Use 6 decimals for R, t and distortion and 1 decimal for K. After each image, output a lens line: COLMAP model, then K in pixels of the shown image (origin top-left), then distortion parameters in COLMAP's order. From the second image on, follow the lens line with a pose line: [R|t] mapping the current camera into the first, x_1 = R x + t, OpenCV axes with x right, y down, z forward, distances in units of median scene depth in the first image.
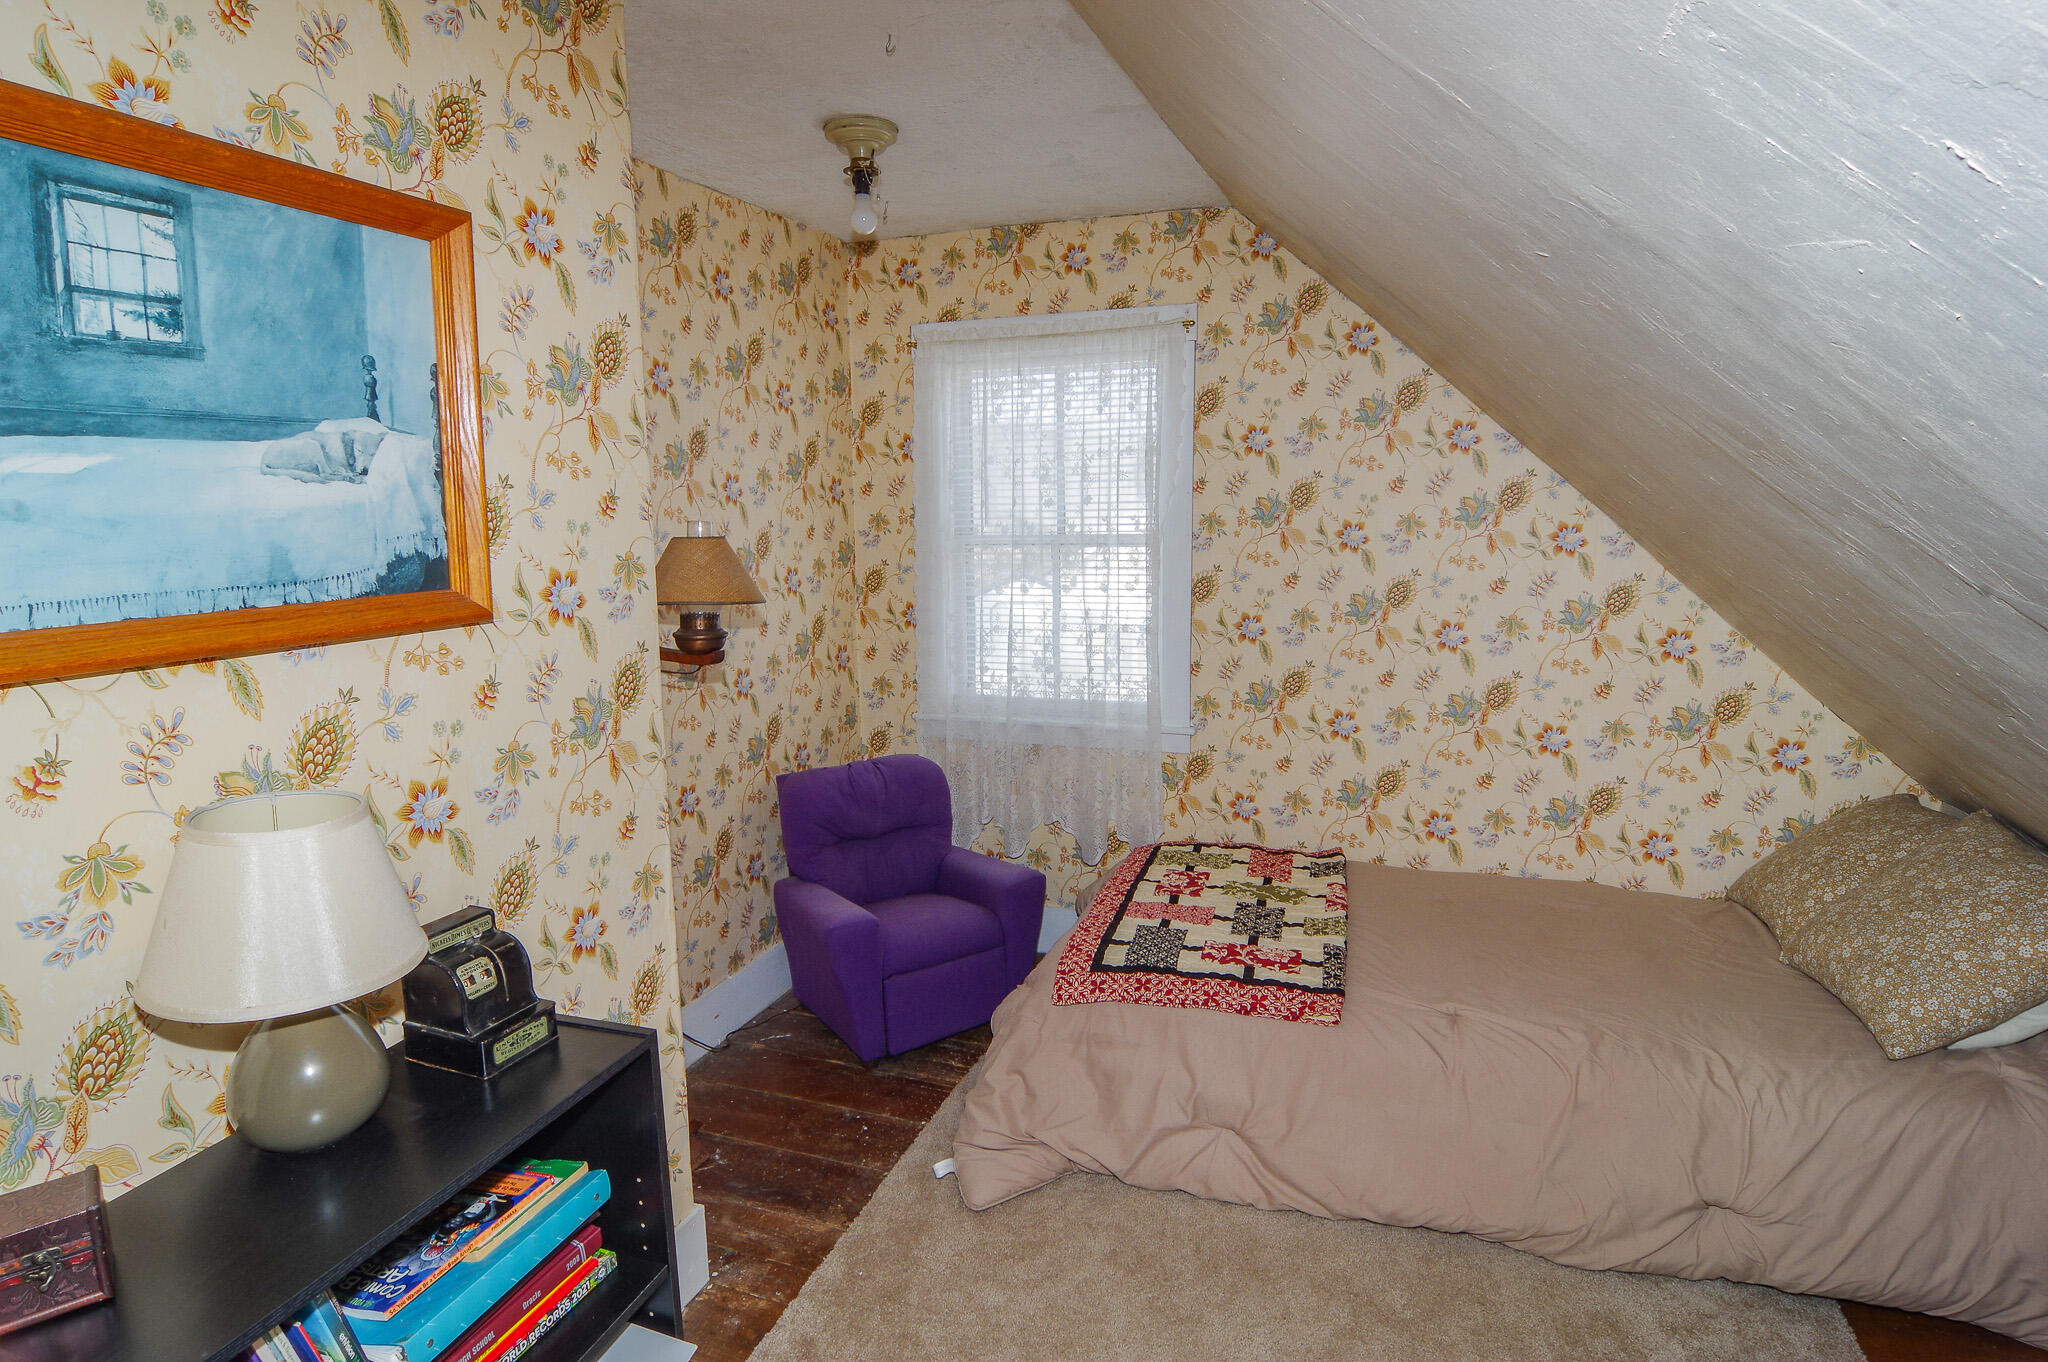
lens RADIAL K [[1100.3, 0, 1022.1], [0, 1100.3, 683.9], [0, 0, 1]] dist [-0.002278, -0.010618]
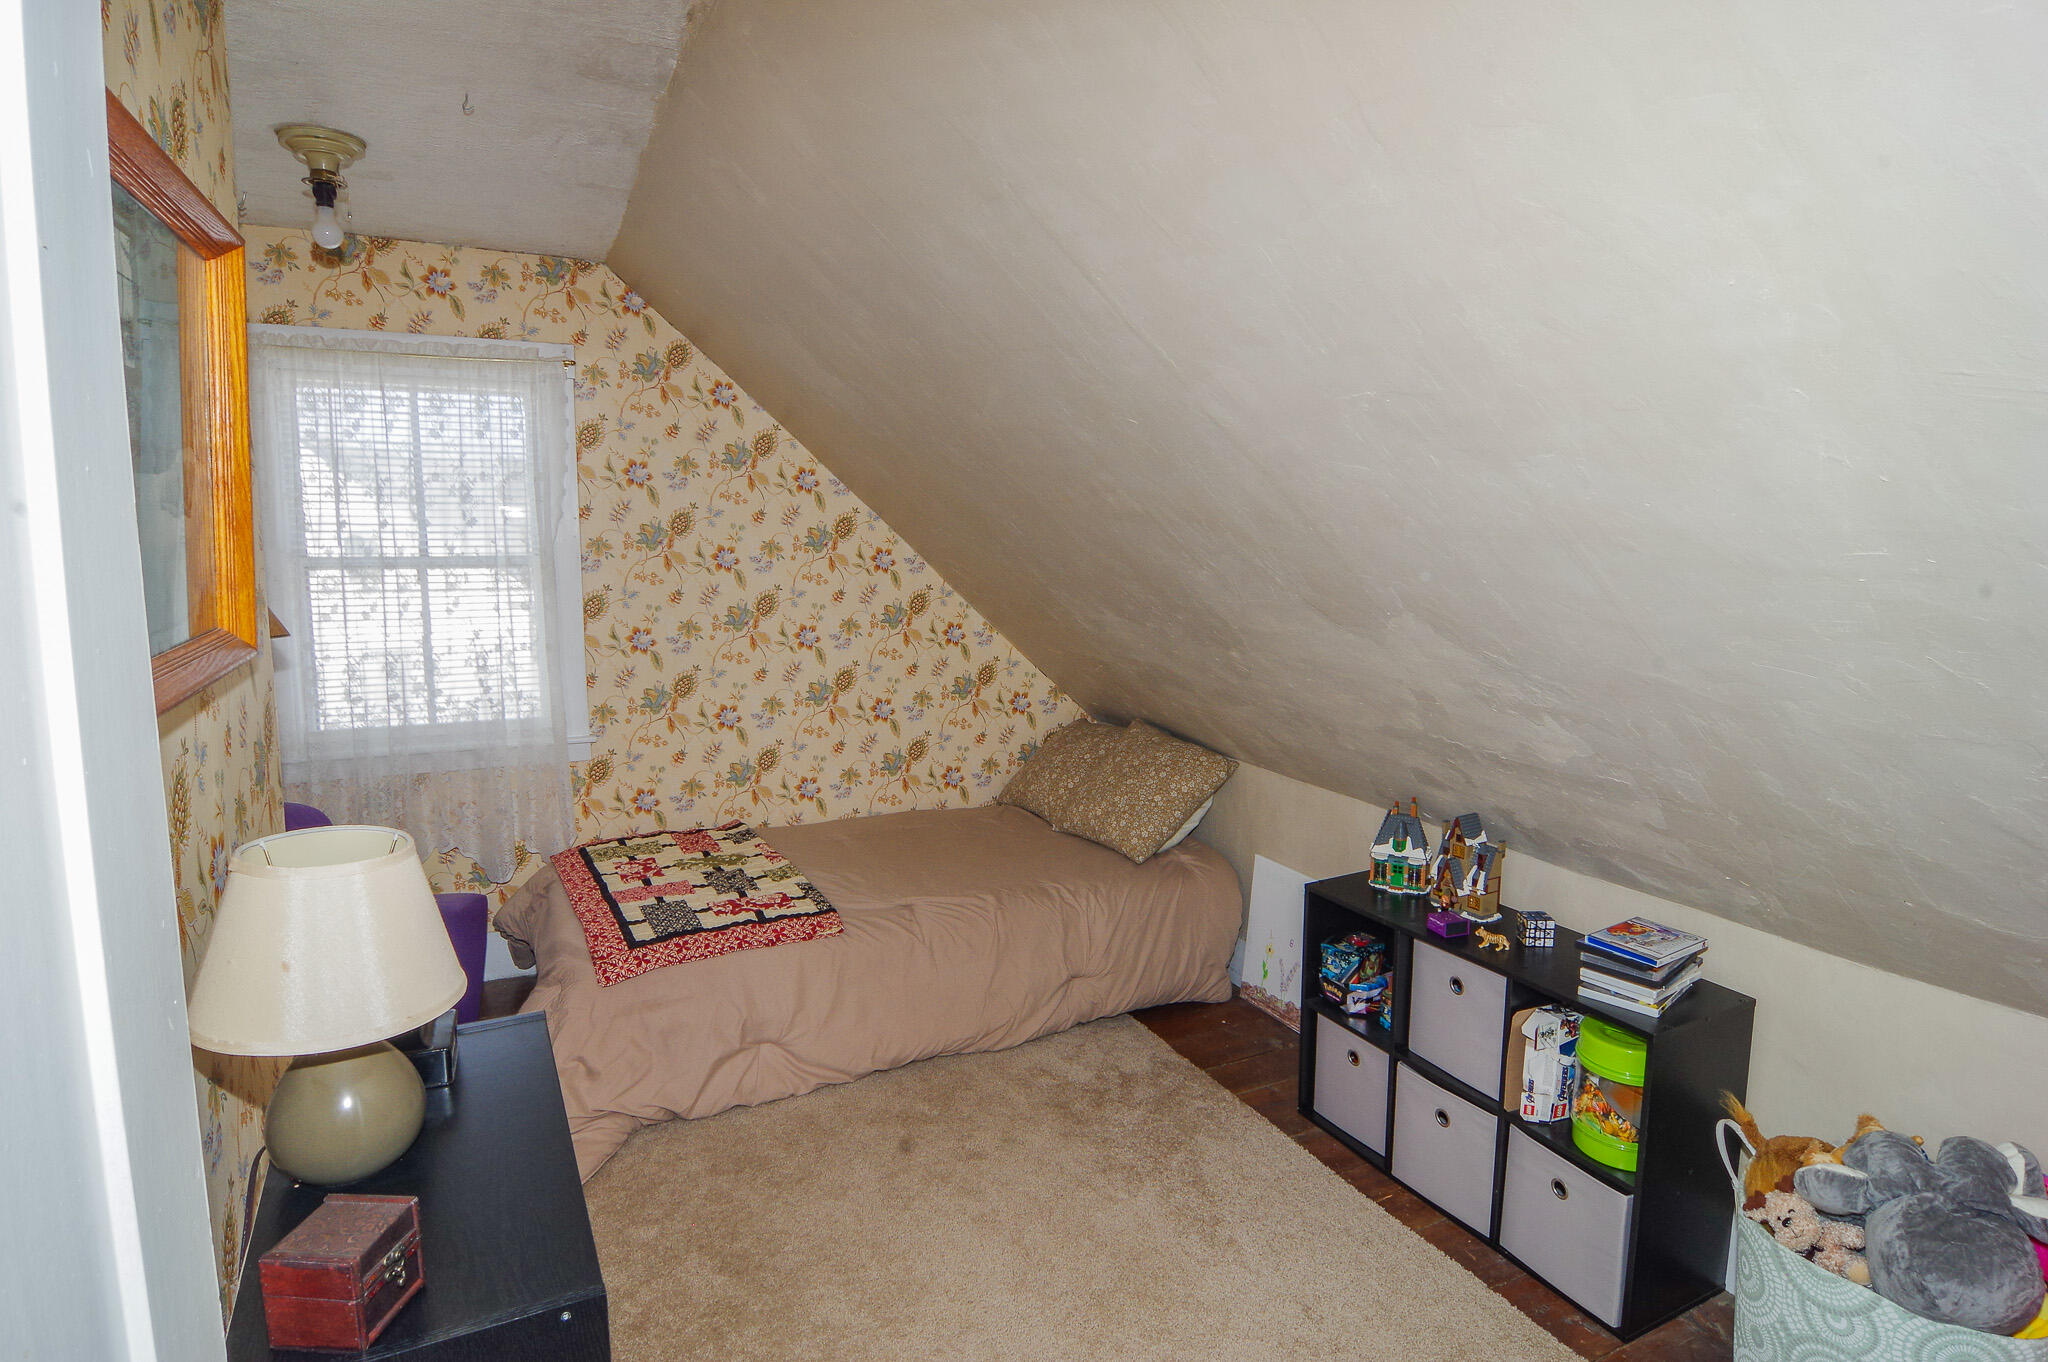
lens RADIAL K [[1100.3, 0, 1023.2], [0, 1100.3, 677.3], [0, 0, 1]] dist [-0.002278, -0.010618]
pose [[0.702903, -0.079812, 0.706794, -0.343654], [0.091141, 0.995600, 0.021785, -0.001768], [-0.705423, 0.049105, 0.707084, -0.070411]]
